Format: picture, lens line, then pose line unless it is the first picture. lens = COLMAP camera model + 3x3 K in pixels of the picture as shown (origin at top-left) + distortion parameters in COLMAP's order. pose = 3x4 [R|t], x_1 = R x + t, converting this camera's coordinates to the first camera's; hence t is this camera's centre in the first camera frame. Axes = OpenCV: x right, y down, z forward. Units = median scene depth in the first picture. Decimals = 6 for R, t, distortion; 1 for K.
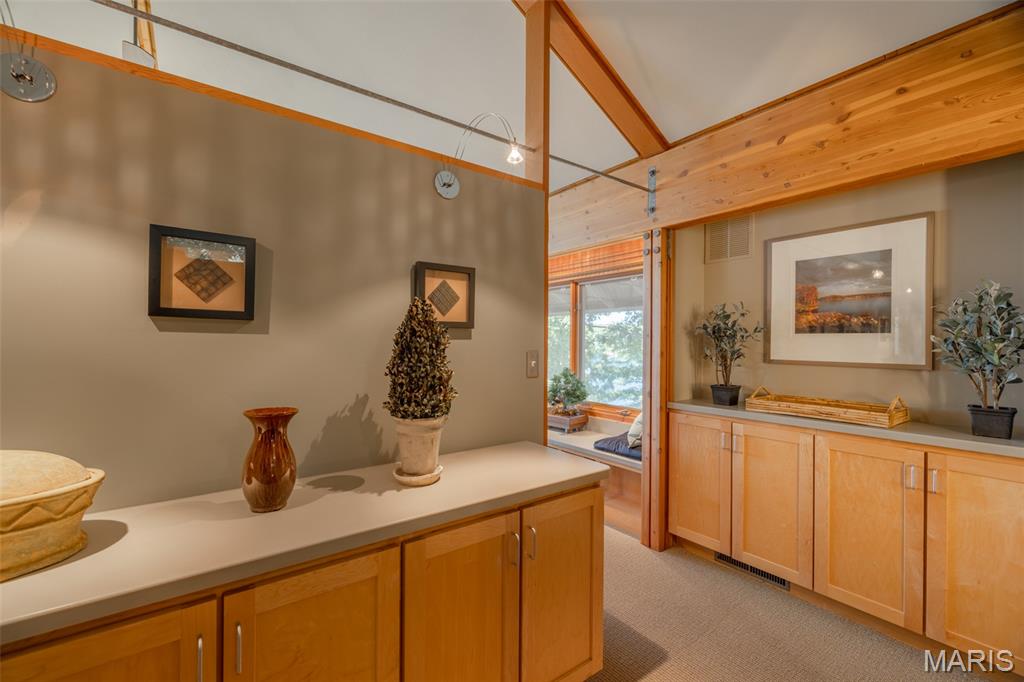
lens RADIAL K [[426.6, 0, 507.8], [0, 426.6, 341.8], [0, 0, 1]] dist [-0.000624, -0.000781]
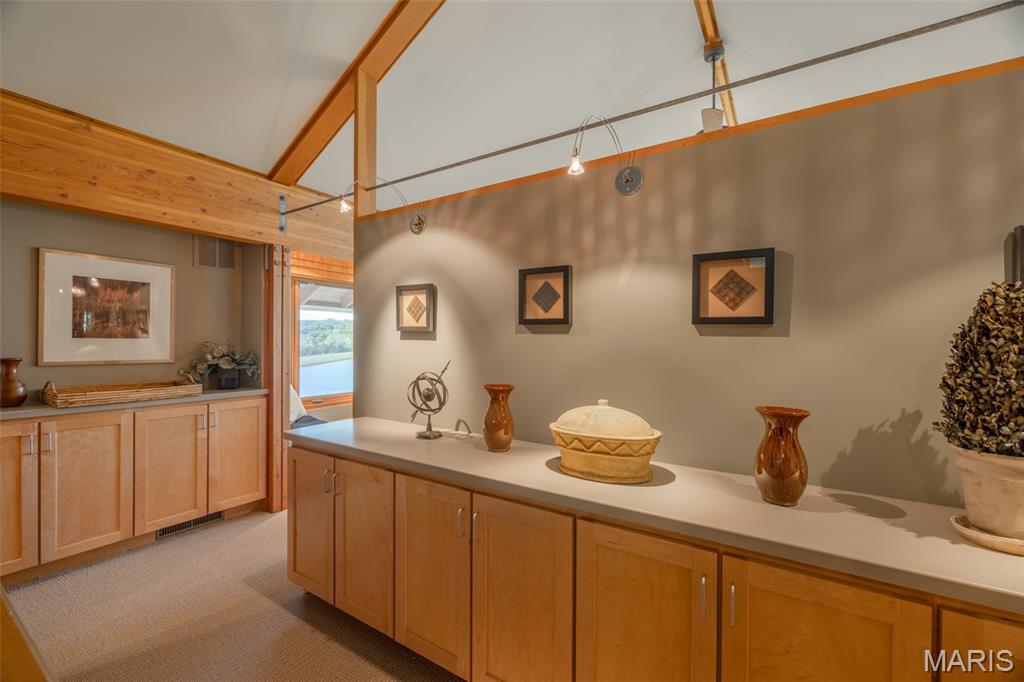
lens RADIAL K [[426.6, 0, 507.8], [0, 426.6, 341.8], [0, 0, 1]] dist [-0.000624, -0.000781]
pose [[0.349859, -0.004145, -0.936793, 0.173885], [-0.003567, 0.999977, -0.005757, 0.002551], [0.936796, 0.005356, 0.349836, 0.001706]]
